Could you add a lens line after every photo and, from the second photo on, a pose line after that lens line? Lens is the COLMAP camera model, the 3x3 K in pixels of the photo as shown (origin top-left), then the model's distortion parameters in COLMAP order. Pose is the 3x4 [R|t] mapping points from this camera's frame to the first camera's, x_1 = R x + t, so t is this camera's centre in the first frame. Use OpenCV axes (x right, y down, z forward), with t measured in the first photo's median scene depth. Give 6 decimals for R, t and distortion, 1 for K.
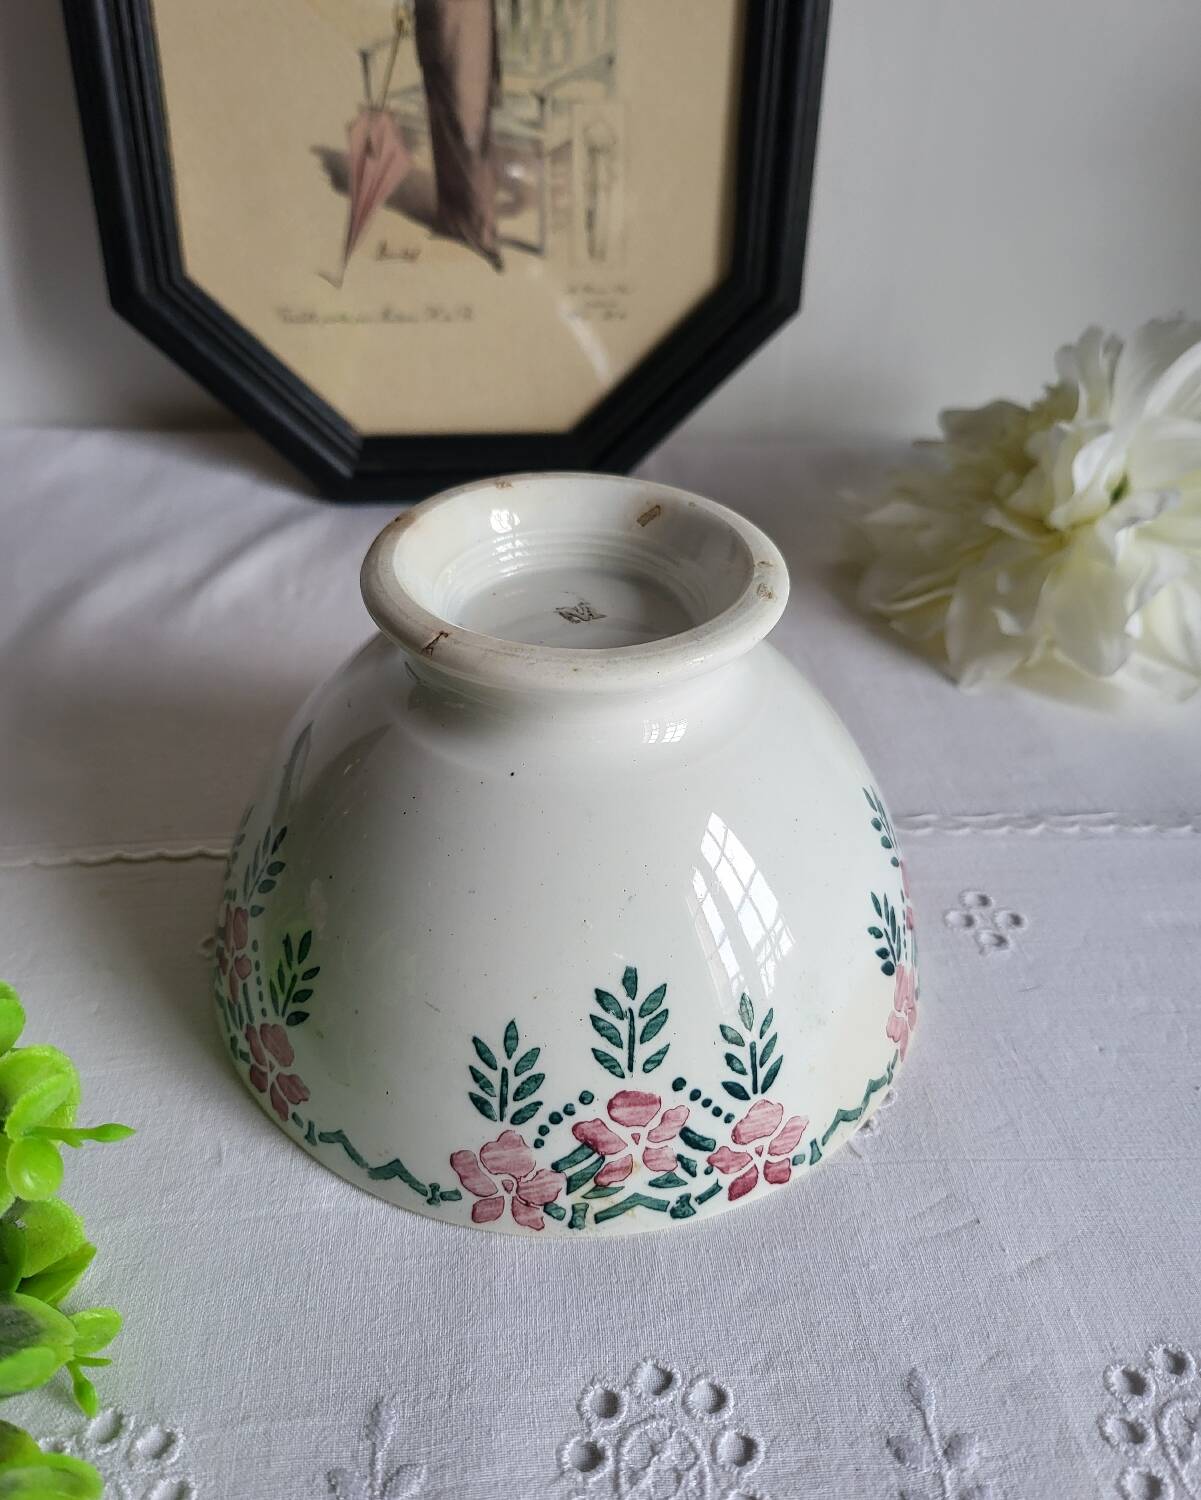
lens RADIAL K [[1083.8, 0, 599.0], [0, 1083.8, 757.7], [0, 0, 1]] dist [0.016096, -0.044125]
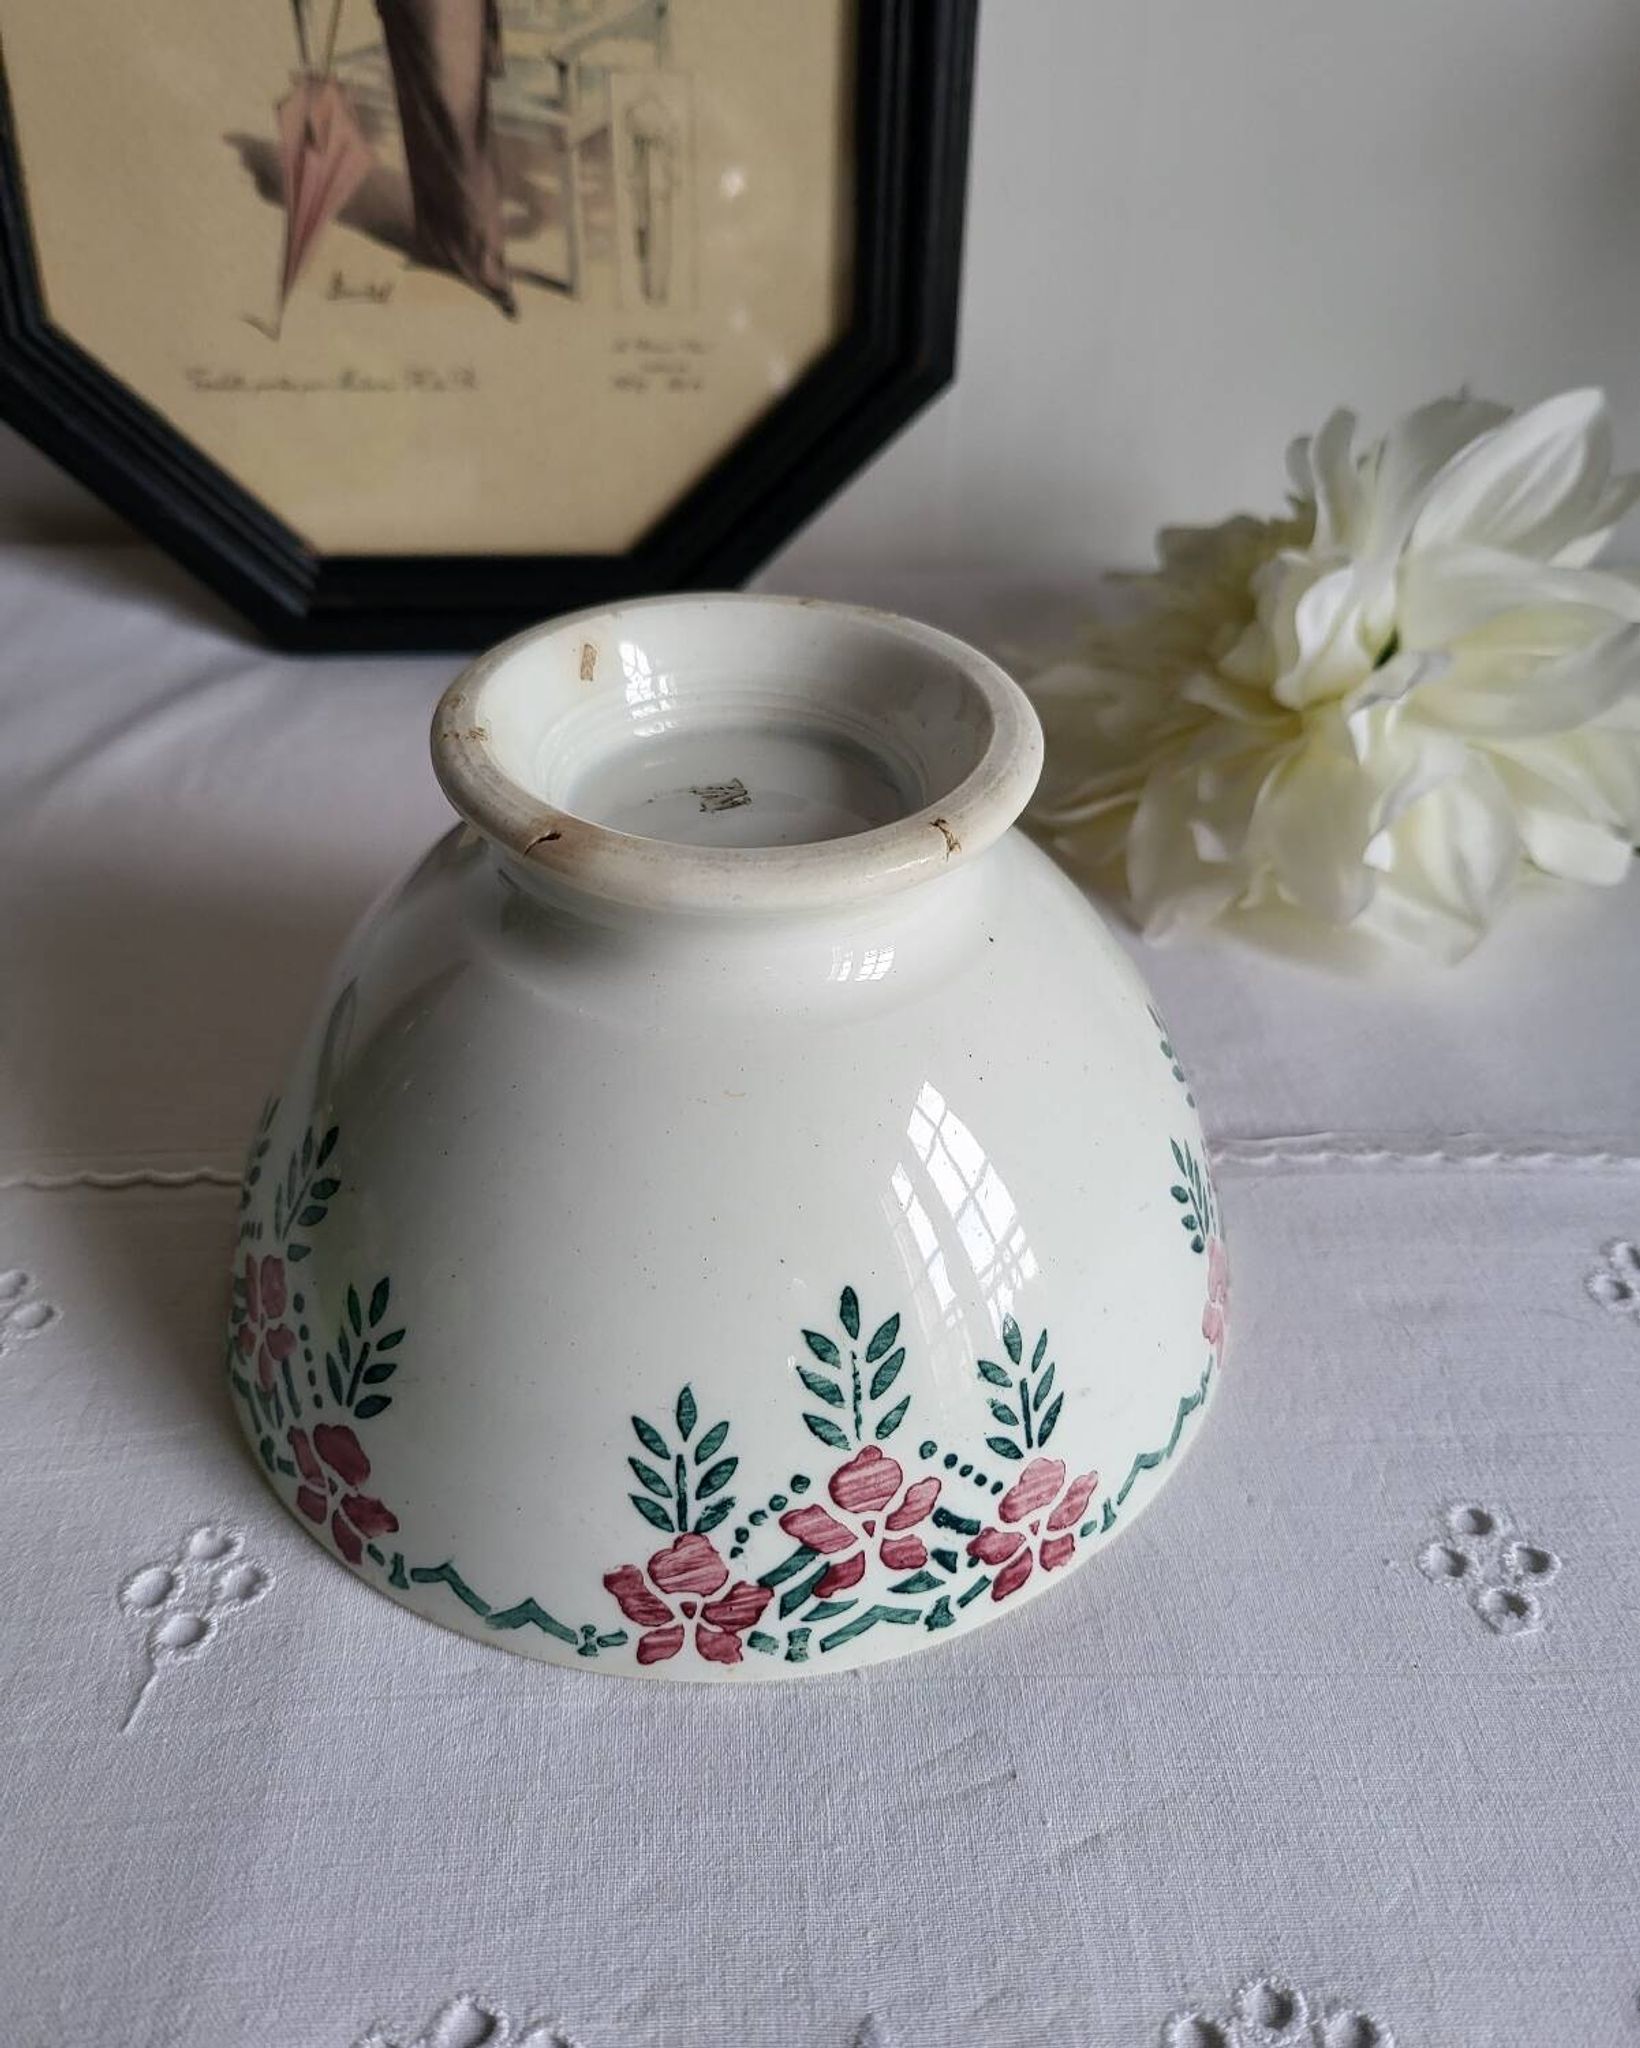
lens RADIAL K [[1484.7, 0, 829.7], [0, 1484.7, 1027.3], [0, 0, 1]] dist [-0.002811, -0.027838]
pose [[0.999935, 0.010253, 0.004929, 0.253049], [-0.010357, 0.999713, 0.021584, -0.050275], [-0.004706, -0.021634, 0.999755, 0.122038]]
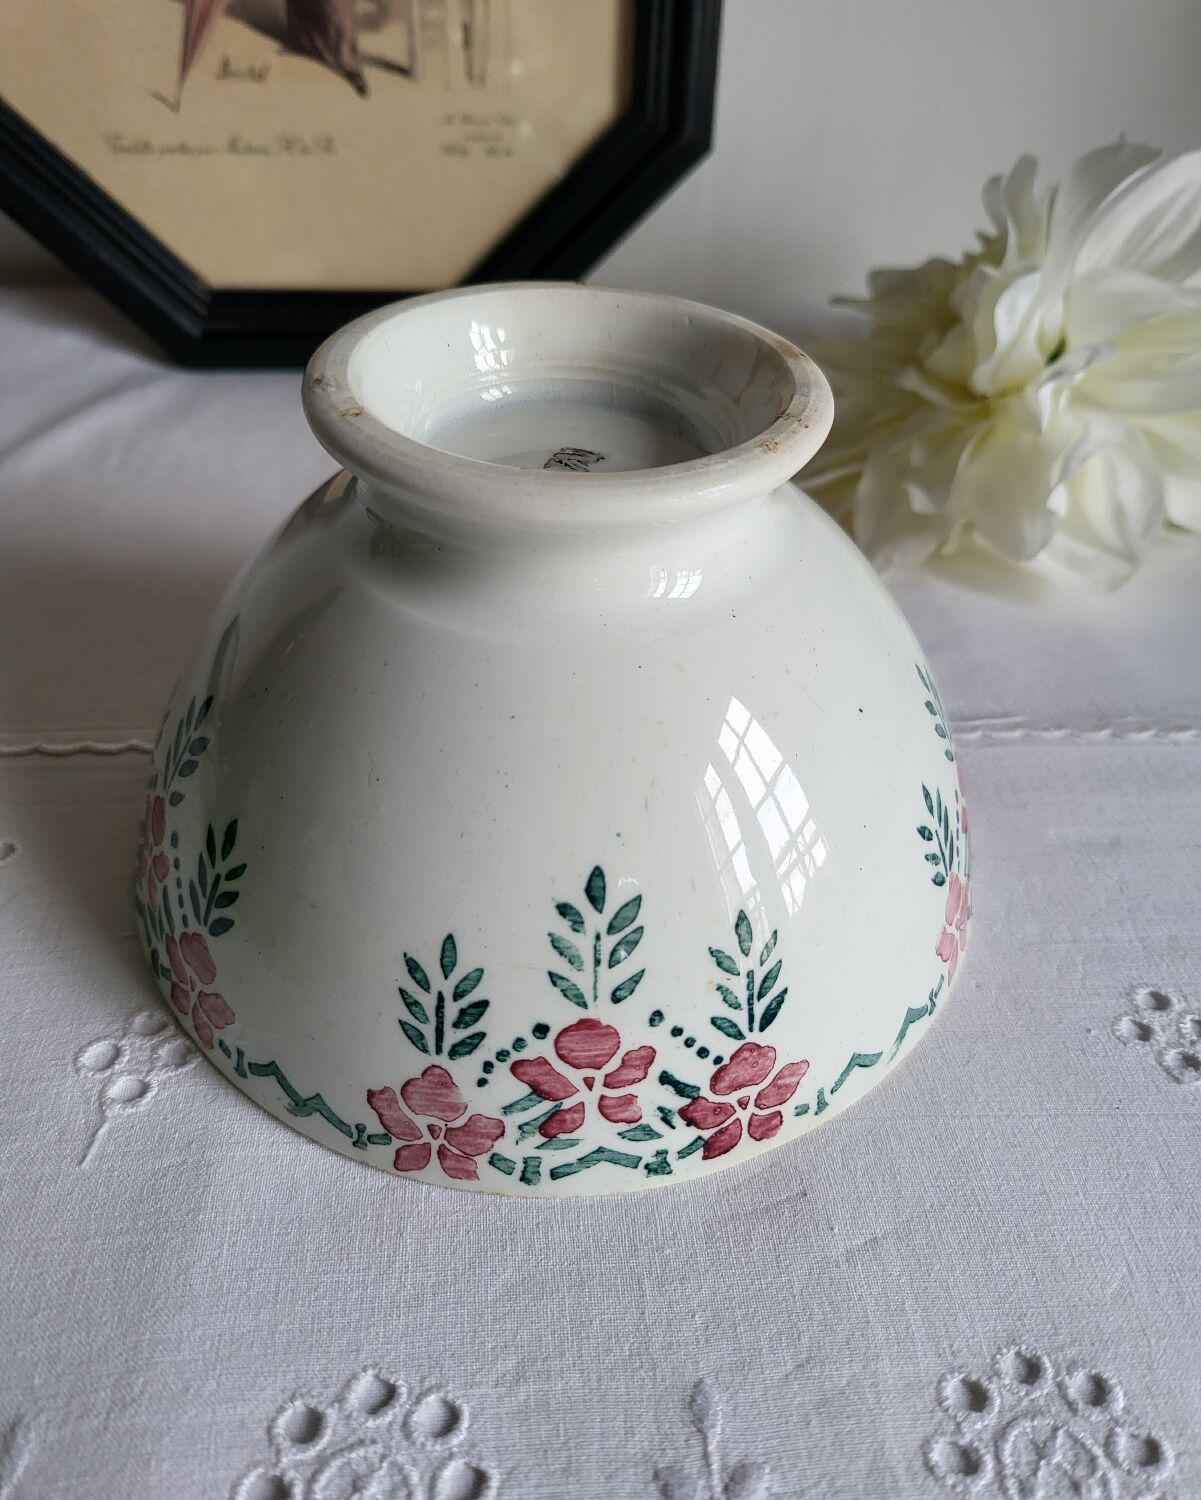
lens RADIAL K [[1093.9, 0, 604.5], [0, 1093.9, 753.4], [0, 0, 1]] dist [-0.001608, -0.036697]
pose [[0.999654, 0.007583, 0.025170, 0.192991], [-0.009087, 0.998147, 0.060166, 0.053055], [-0.024667, -0.060373, 0.997871, 0.222502]]
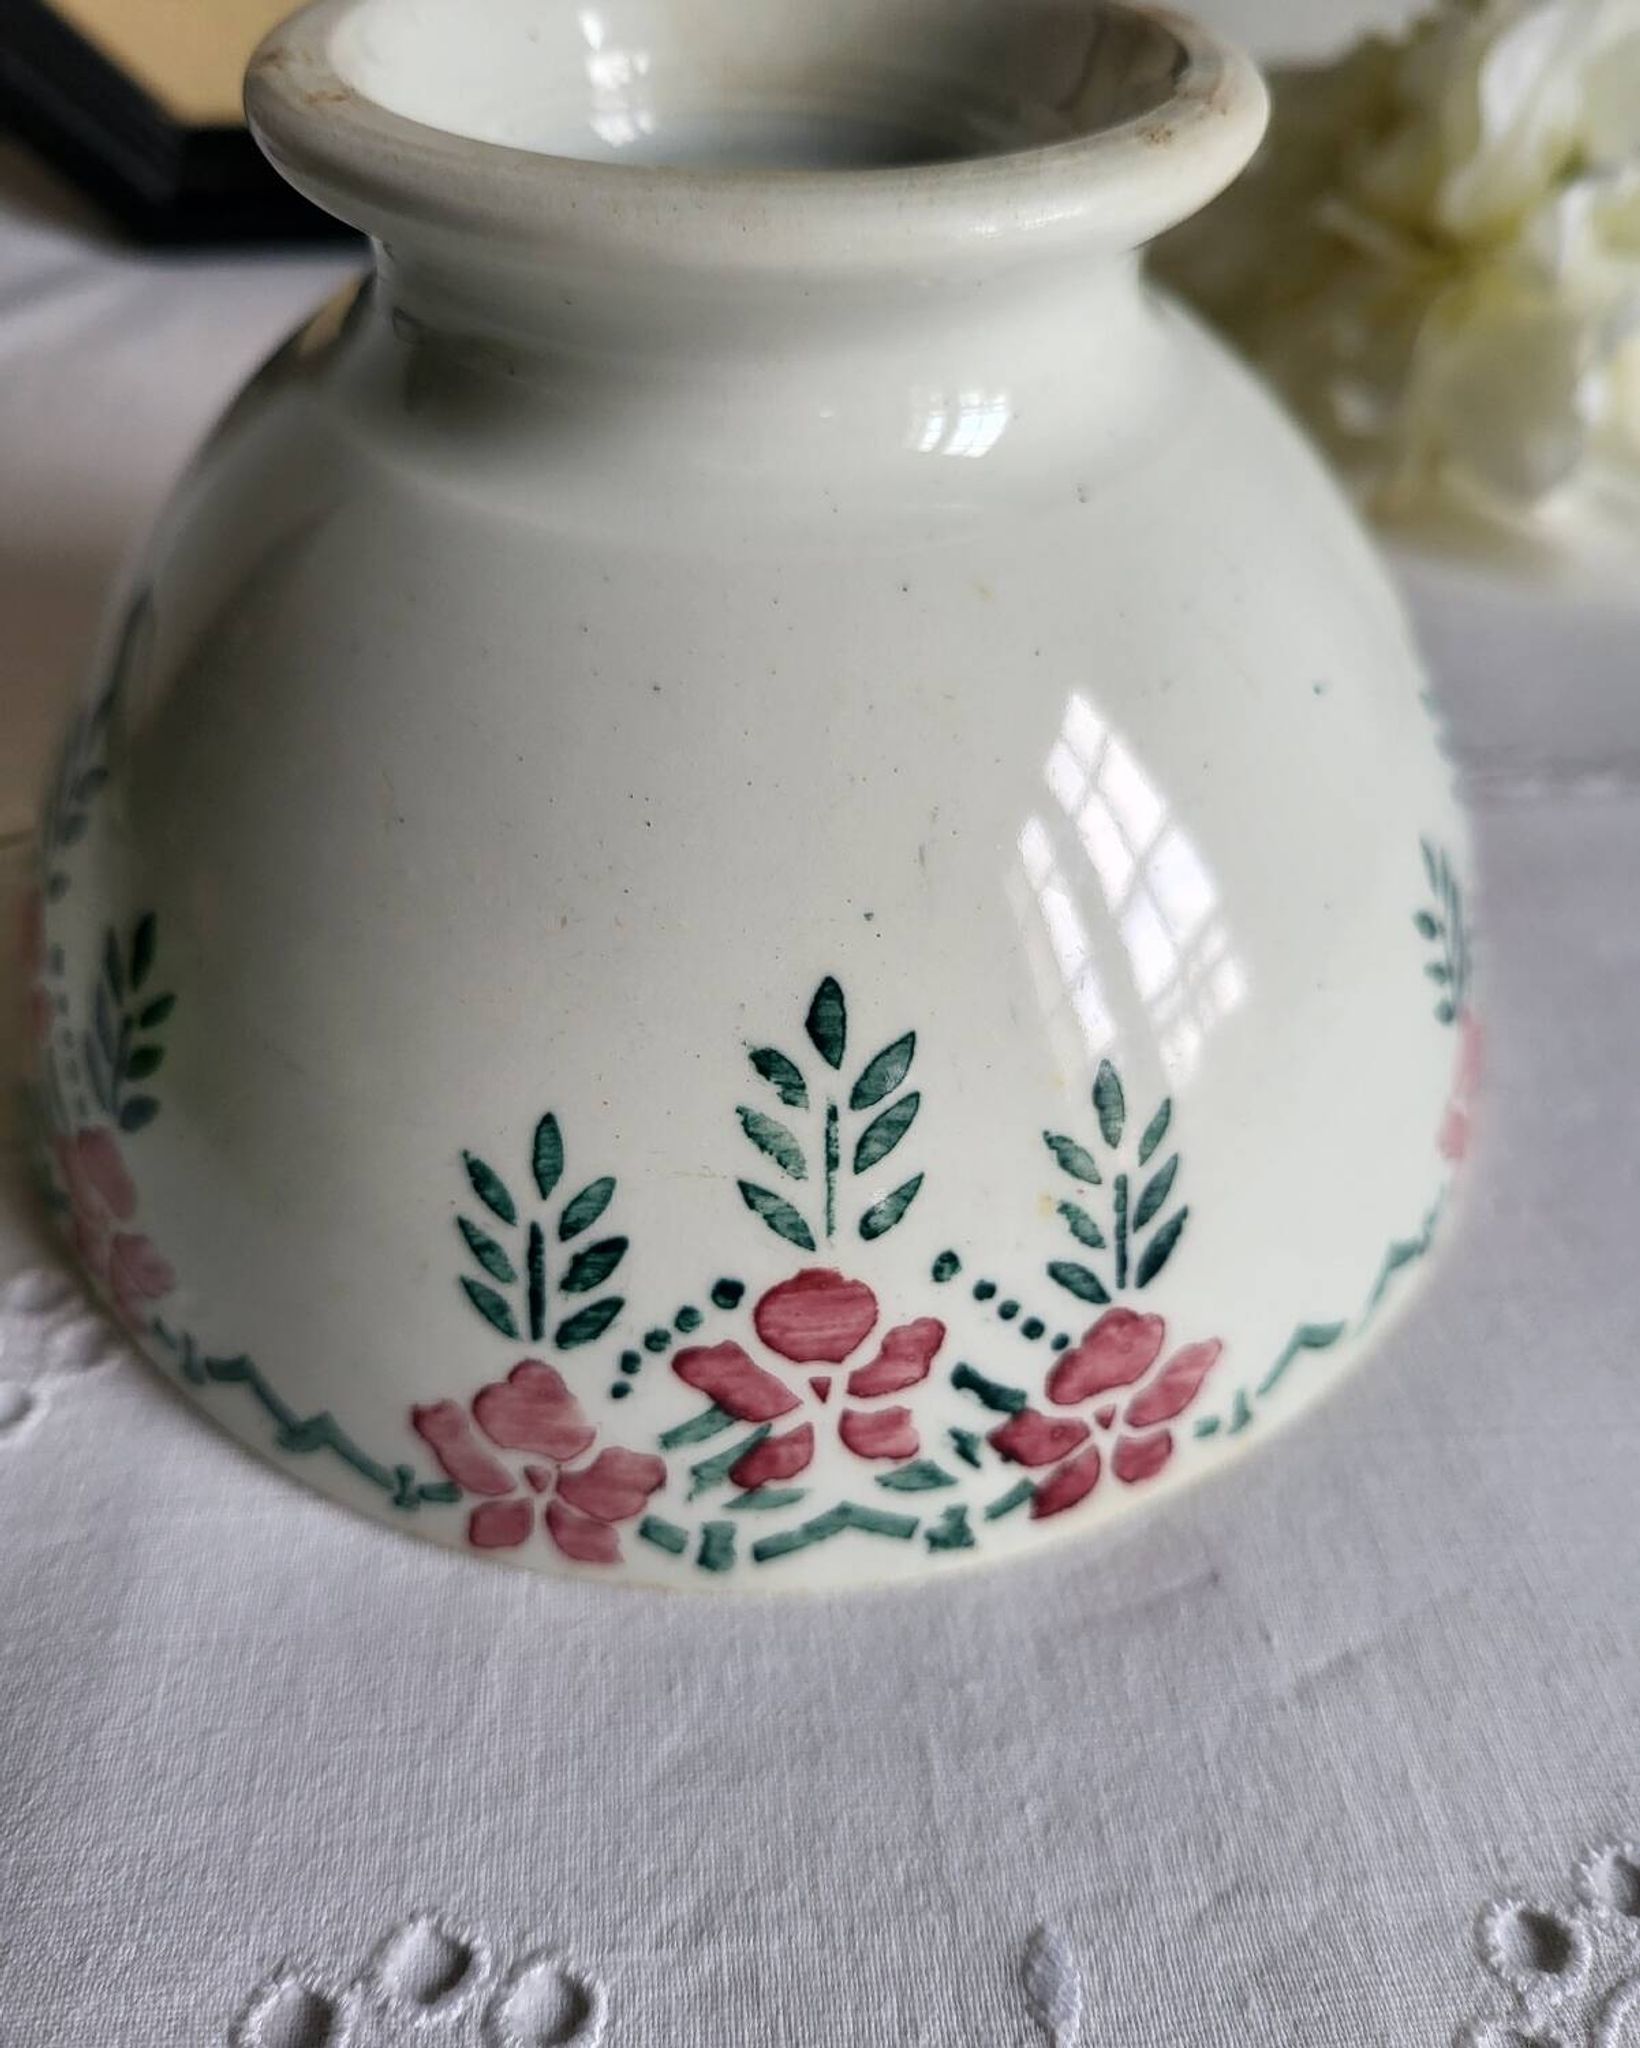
lens RADIAL K [[1559.2, 0, 820.0], [0, 1559.2, 1024.0], [0, 0, 1]] dist [-0.040150, -0.014573]
pose [[0.999768, -0.012561, 0.017476, 0.194737], [0.010135, 0.991122, 0.132567, 0.126291], [-0.018986, -0.132359, 0.991020, 0.441180]]
